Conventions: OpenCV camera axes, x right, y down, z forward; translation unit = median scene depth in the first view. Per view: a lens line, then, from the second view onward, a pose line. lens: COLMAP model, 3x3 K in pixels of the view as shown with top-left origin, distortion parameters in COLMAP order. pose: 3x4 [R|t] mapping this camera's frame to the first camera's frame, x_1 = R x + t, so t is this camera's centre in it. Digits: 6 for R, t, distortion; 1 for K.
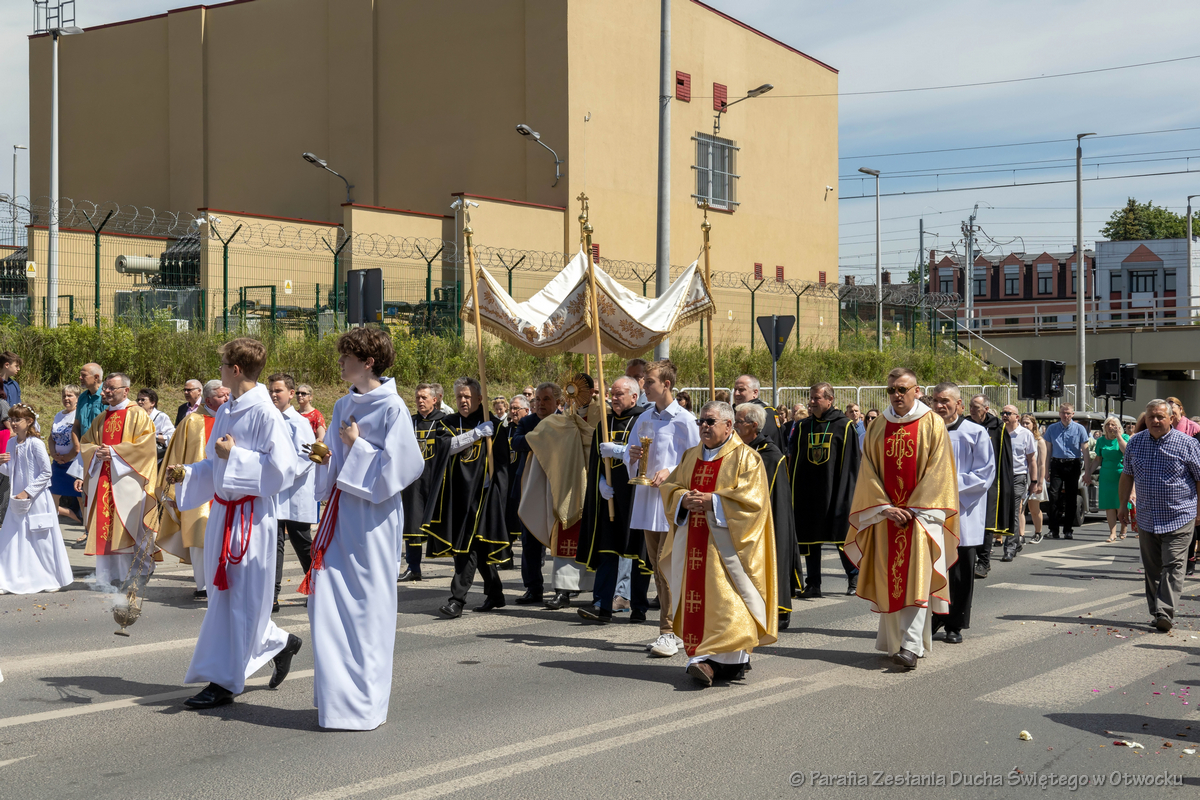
lens RADIAL K [[2041.3, 0, 600.0], [0, 2041.3, 400.0], [0, 0, 1]] dist [0.063226, 0.260436]
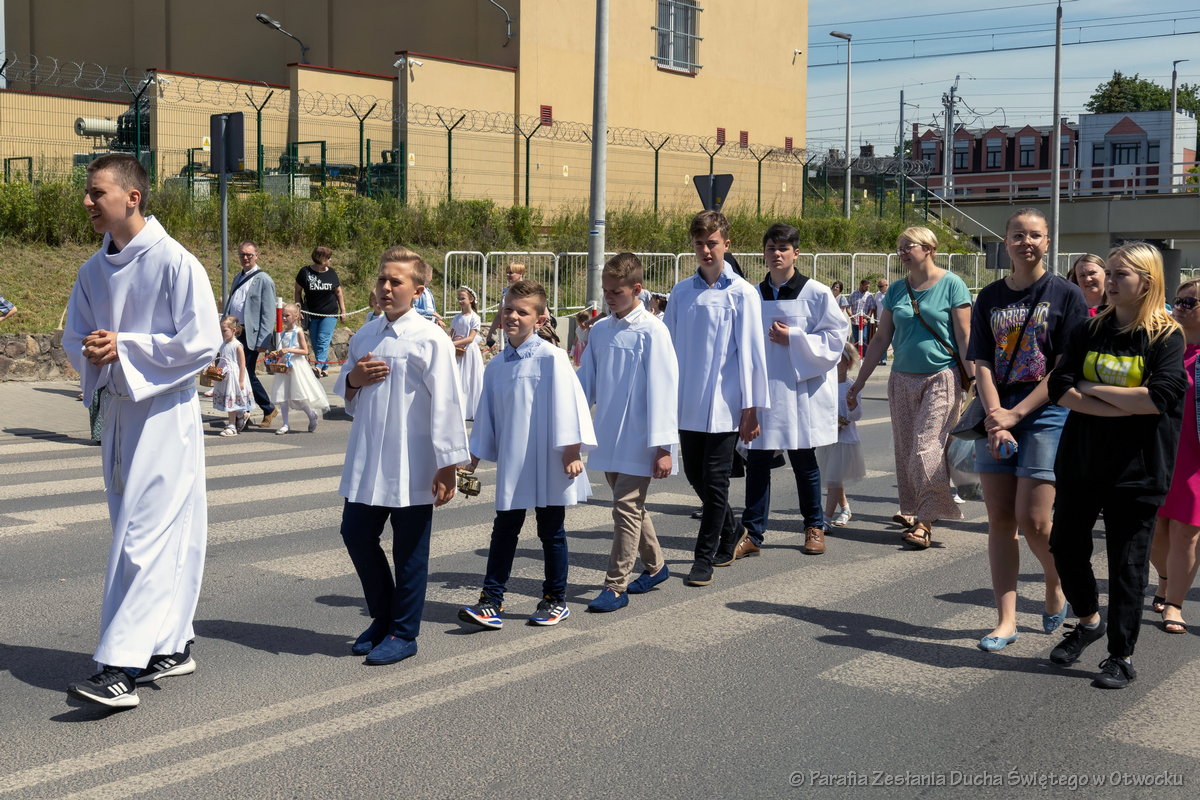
lens RADIAL K [[1643.5, 0, 520.7], [0, 1643.5, 397.9], [0, 0, 1]] dist [0.065225, -0.091455]
pose [[0.995378, 0.014644, -0.094912, 0.056751], [-0.007529, 0.997163, 0.074900, 0.004011], [0.095740, -0.073839, 0.992664, 0.184703]]
